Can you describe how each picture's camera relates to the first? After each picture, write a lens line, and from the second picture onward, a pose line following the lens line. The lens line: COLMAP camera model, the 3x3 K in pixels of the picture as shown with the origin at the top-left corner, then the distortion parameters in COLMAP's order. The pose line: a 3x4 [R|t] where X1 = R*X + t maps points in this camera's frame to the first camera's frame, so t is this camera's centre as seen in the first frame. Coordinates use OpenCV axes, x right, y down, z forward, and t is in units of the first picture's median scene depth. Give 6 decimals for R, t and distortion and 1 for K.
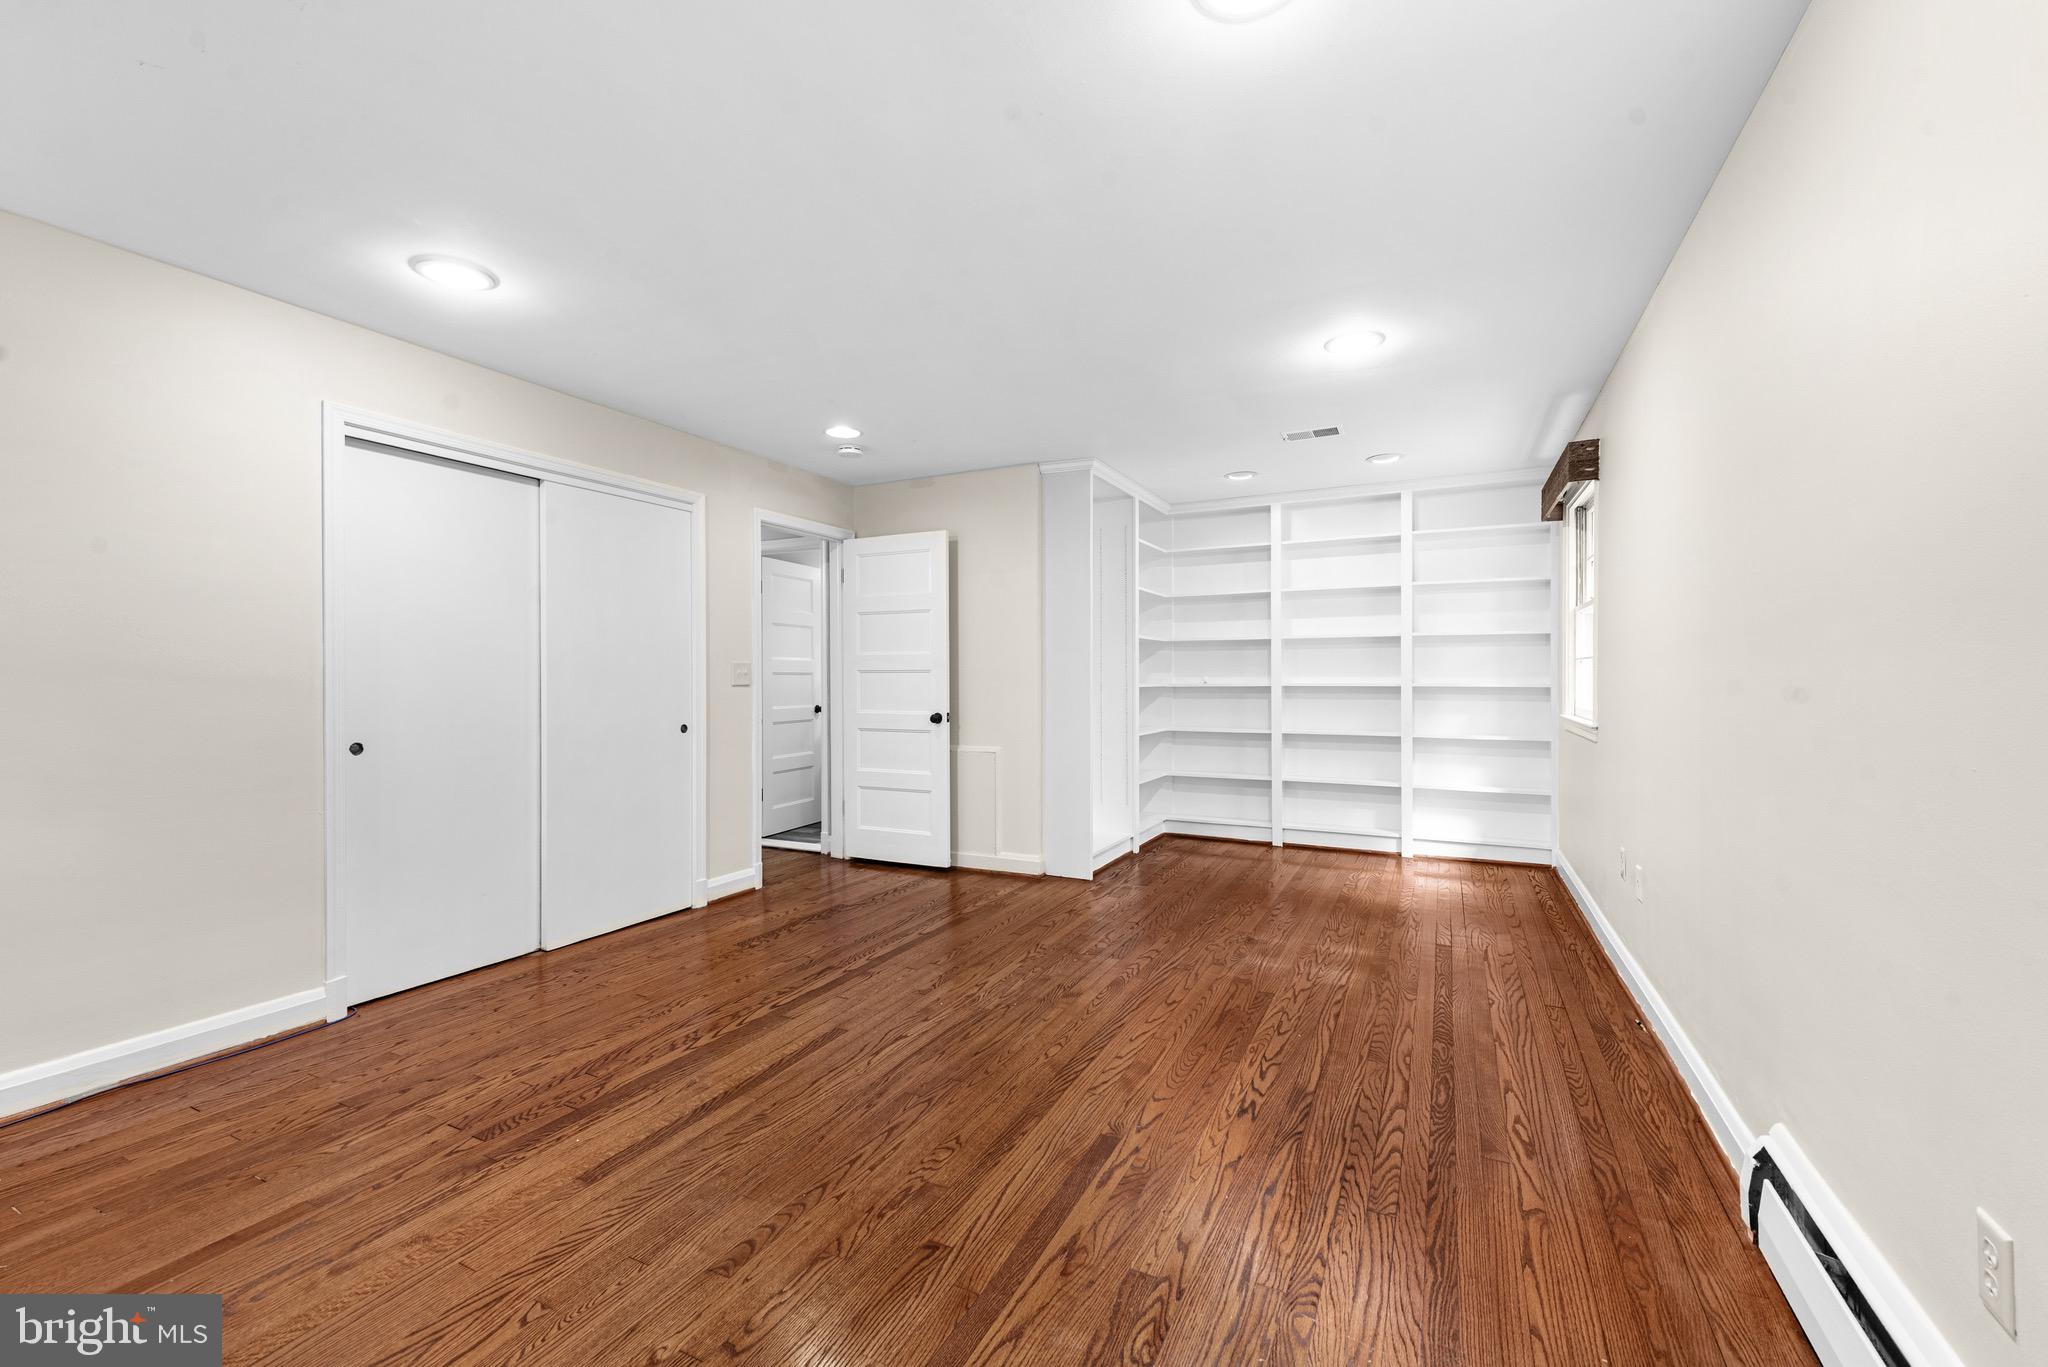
lens RADIAL K [[842.3, 0, 1023.9], [0, 842.3, 680.3], [0, 0, 1]] dist [0.014162, -0.003871]
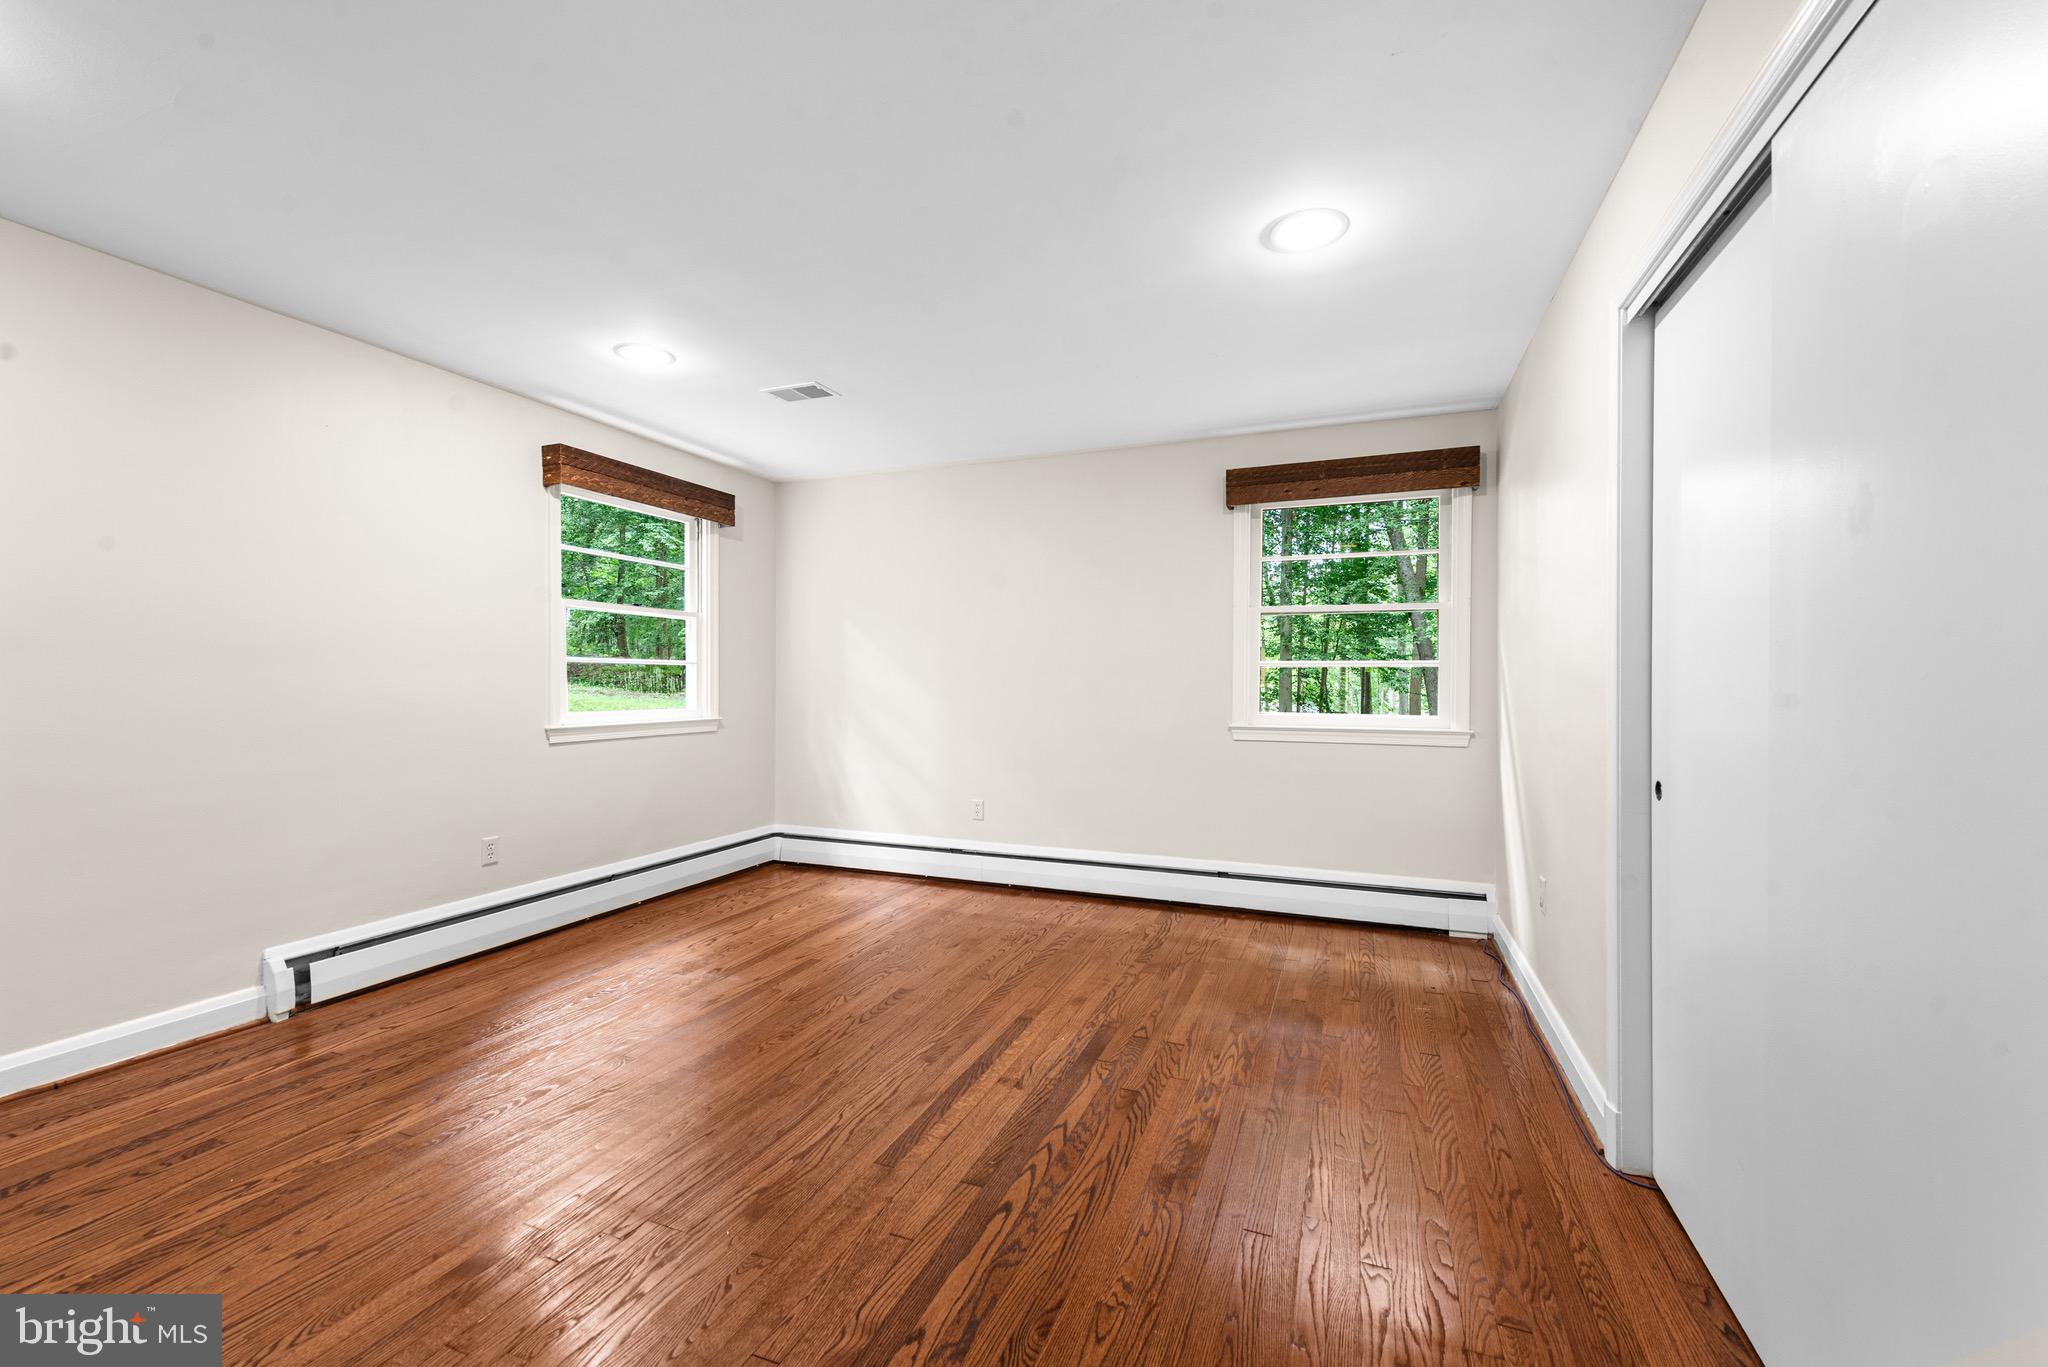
lens RADIAL K [[842.3, 0, 1023.8], [0, 842.3, 681.3], [0, 0, 1]] dist [0.014162, -0.003871]
pose [[-0.996440, -0.000003, -0.084310, -0.290587], [-0.000330, 0.999992, 0.003871, -0.004243], [0.084310, 0.003885, -0.996432, 1.839330]]
